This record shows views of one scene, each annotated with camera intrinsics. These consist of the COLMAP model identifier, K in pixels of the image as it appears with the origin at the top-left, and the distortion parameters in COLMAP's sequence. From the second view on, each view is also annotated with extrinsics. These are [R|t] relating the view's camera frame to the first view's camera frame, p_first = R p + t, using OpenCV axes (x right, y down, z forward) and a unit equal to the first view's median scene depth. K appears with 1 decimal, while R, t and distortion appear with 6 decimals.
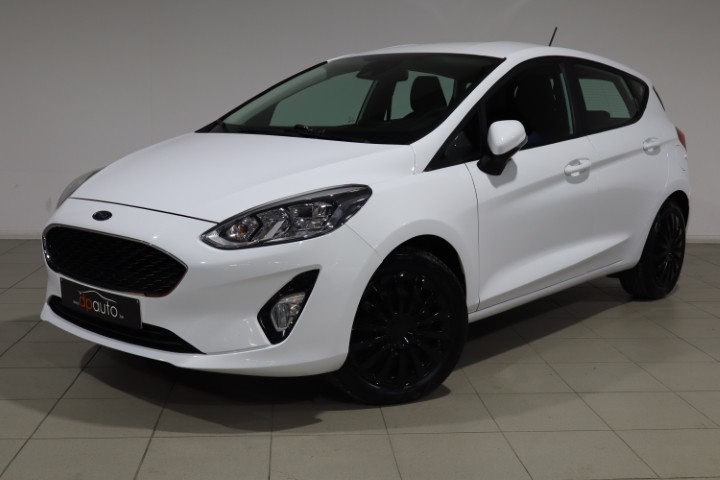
lens RADIAL K [[916.8, 0, 360.7], [0, 916.8, 239.9], [0, 0, 1]] dist [0.035500, 0.000000]
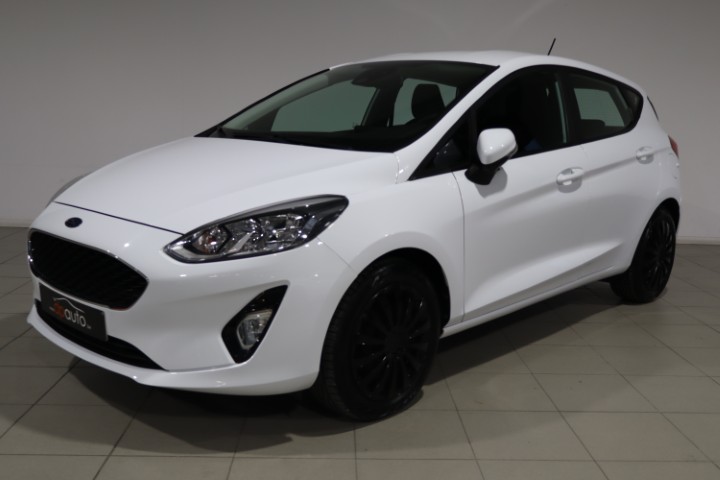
lens RADIAL K [[753.2, 0, 357.3], [0, 753.2, 236.7], [0, 0, 1]] dist [-0.006291, 0.000000]
pose [[0.998265, 0.019739, -0.055469, 0.060947], [-0.018532, 0.999582, 0.022191, -0.032145], [0.055884, -0.021124, 0.998214, 0.195888]]
